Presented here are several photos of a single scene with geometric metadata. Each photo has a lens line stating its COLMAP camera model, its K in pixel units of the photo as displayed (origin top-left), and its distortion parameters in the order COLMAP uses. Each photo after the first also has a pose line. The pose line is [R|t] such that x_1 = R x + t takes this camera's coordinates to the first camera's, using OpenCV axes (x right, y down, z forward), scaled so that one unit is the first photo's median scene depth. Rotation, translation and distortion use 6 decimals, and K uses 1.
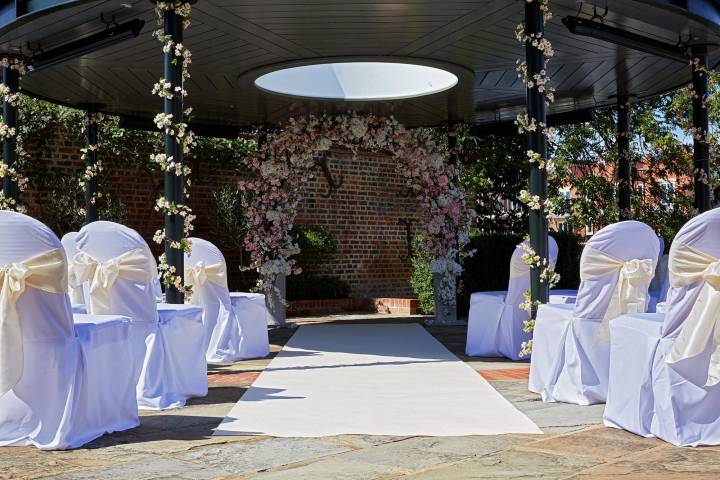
lens RADIAL K [[970.8, 0, 370.6], [0, 970.8, 239.2], [0, 0, 1]] dist [-0.013211, -0.003887]
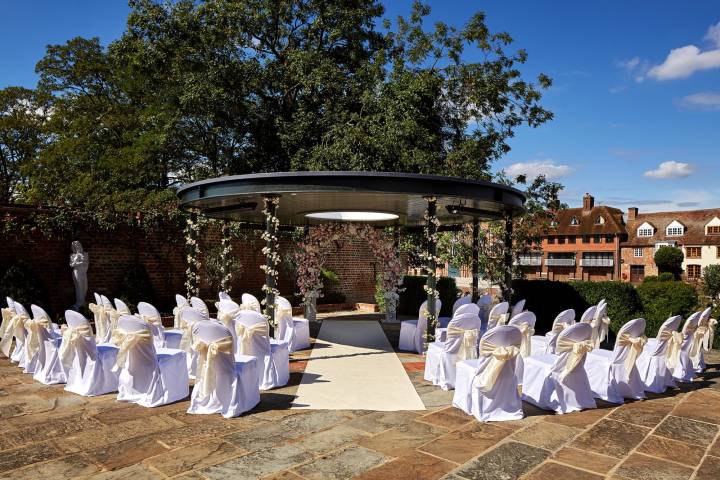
lens RADIAL K [[496.5, 0, 361.3], [0, 496.5, 267.2], [0, 0, 1]] dist [-0.001635, 0.000421]
pose [[0.999650, 0.022927, 0.013198, -0.004690], [-0.023540, 0.998557, 0.048275, -0.085732], [-0.012072, -0.048569, 0.998747, -0.090604]]
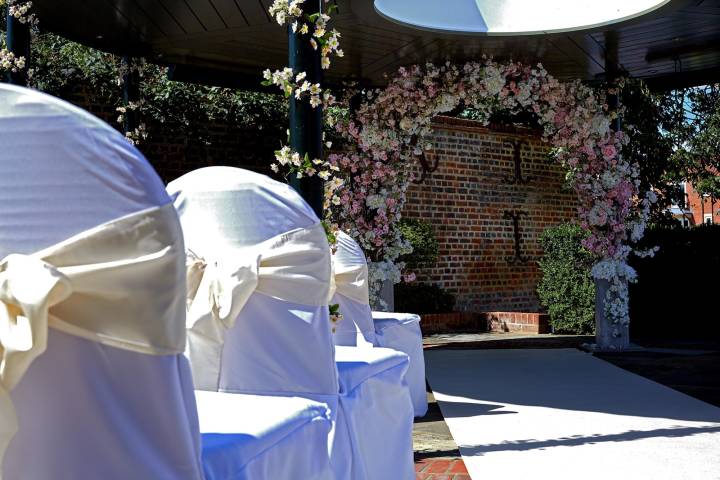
lens RADIAL K [[991.9, 0, 360.0], [0, 991.9, 240.0], [0, 0, 1]] dist [-0.010094, -0.008611]
pose [[0.999596, -0.004022, -0.028143, -0.092554], [0.003903, 0.999983, -0.004260, 0.007806], [0.028159, 0.004148, 0.999595, 0.255606]]
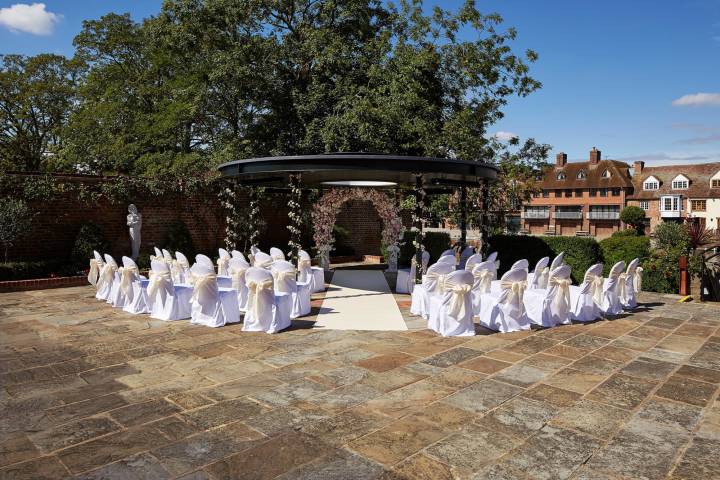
lens RADIAL K [[511.6, 0, 355.4], [0, 511.6, 212.9], [0, 0, 1]] dist [-0.000487, 0.001115]
pose [[0.999541, 0.018804, -0.023771, 0.009444], [-0.017912, 0.999148, 0.037192, -0.111760], [0.024450, -0.036749, 0.999025, -0.319798]]
